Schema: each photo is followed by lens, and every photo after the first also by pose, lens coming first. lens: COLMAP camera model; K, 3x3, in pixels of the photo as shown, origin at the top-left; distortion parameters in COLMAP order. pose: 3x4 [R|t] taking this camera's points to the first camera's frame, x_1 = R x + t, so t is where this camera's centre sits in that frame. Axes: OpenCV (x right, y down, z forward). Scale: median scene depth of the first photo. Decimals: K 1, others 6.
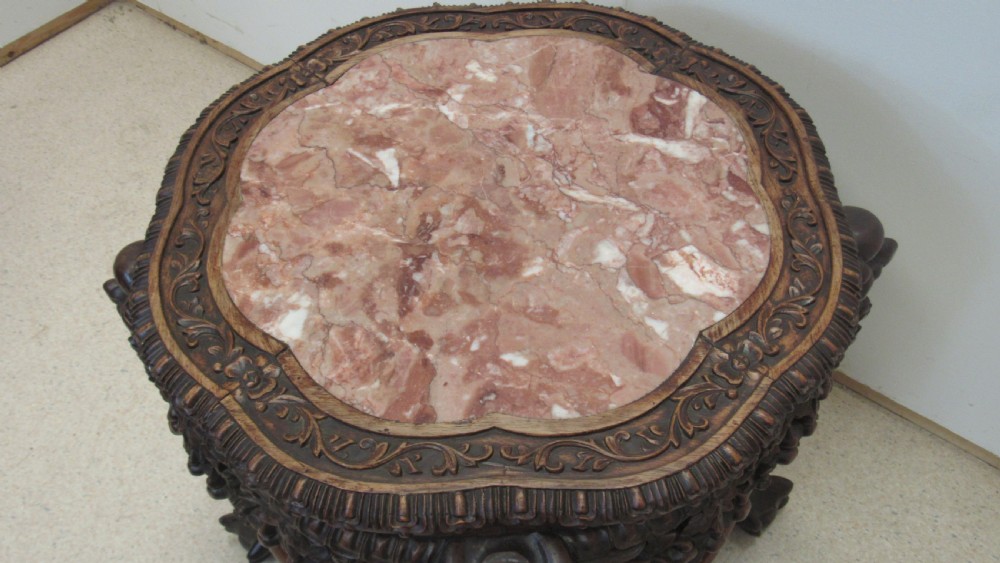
lens RADIAL K [[932.1, 0, 500.0], [0, 932.1, 281.5], [0, 0, 1]] dist [-0.044163, 0.000289]
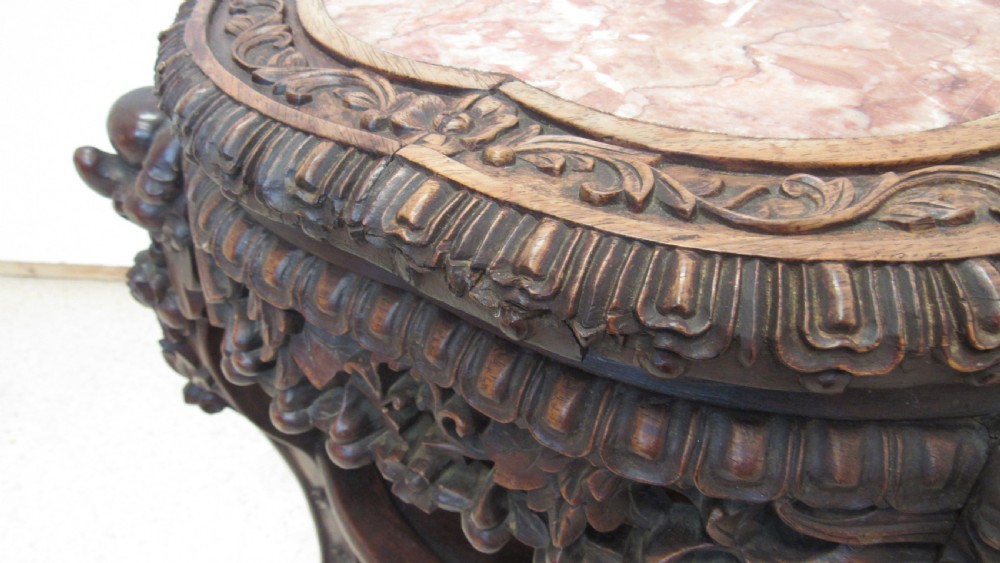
lens RADIAL K [[744.3, 0, 500.0], [0, 744.3, 281.5], [0, 0, 1]] dist [-0.031803, 0.002599]
pose [[-0.154136, -0.598038, 0.786507, -0.606564], [0.787866, 0.405972, 0.463092, -0.417429], [-0.596246, 0.691041, 0.408599, 1.231414]]
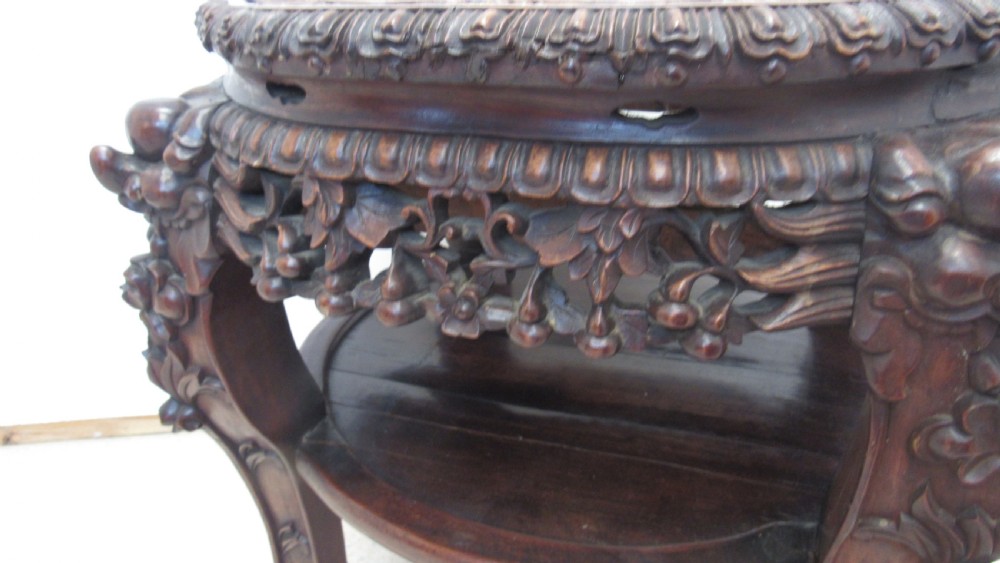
lens RADIAL K [[744.3, 0, 500.0], [0, 744.3, 281.5], [0, 0, 1]] dist [-0.031803, 0.002599]
pose [[-0.380793, -0.328443, 0.864362, -0.783612], [0.738487, 0.454517, 0.498048, -0.459420], [-0.556447, 0.827973, 0.069474, 1.451583]]
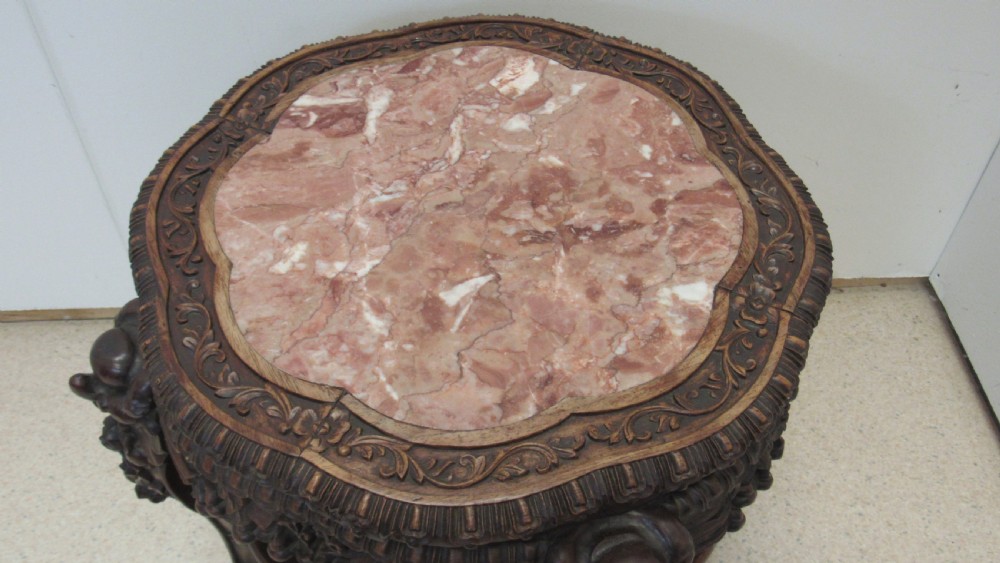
lens RADIAL K [[955.2, 0, 500.0], [0, 955.2, 281.5], [0, 0, 1]] dist [-0.052681, 0.002826]
pose [[-0.318539, -0.692513, 0.647271, -0.883863], [0.735813, 0.249837, 0.629413, -0.836582], [-0.597589, 0.676762, 0.429977, 0.684601]]
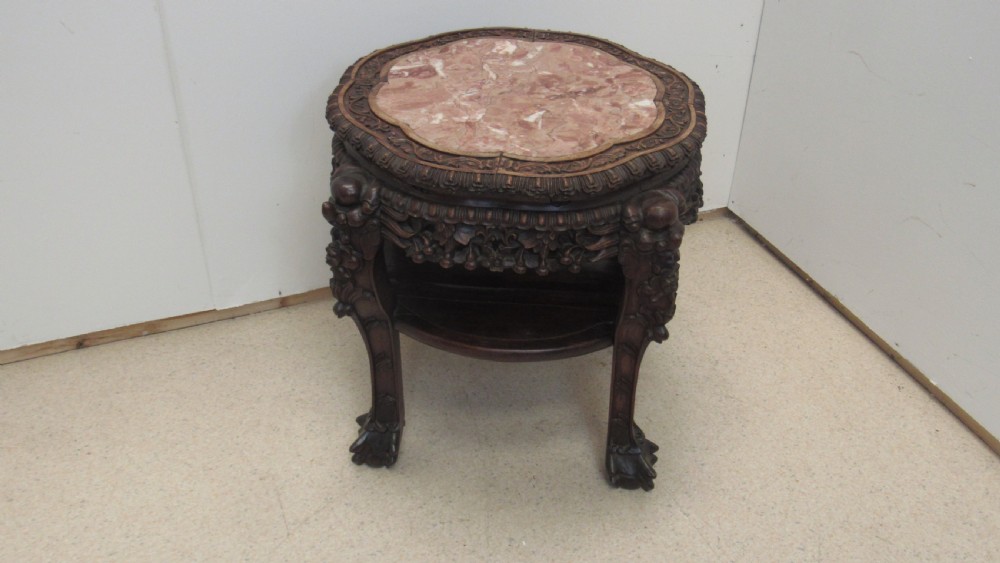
lens RADIAL K [[955.2, 0, 500.0], [0, 955.2, 281.5], [0, 0, 1]] dist [-0.052681, 0.002826]
pose [[-0.602137, -0.440102, 0.666139, -1.698156], [0.616260, 0.274257, 0.738246, -1.690978], [-0.507596, 0.855040, 0.106077, 1.334691]]
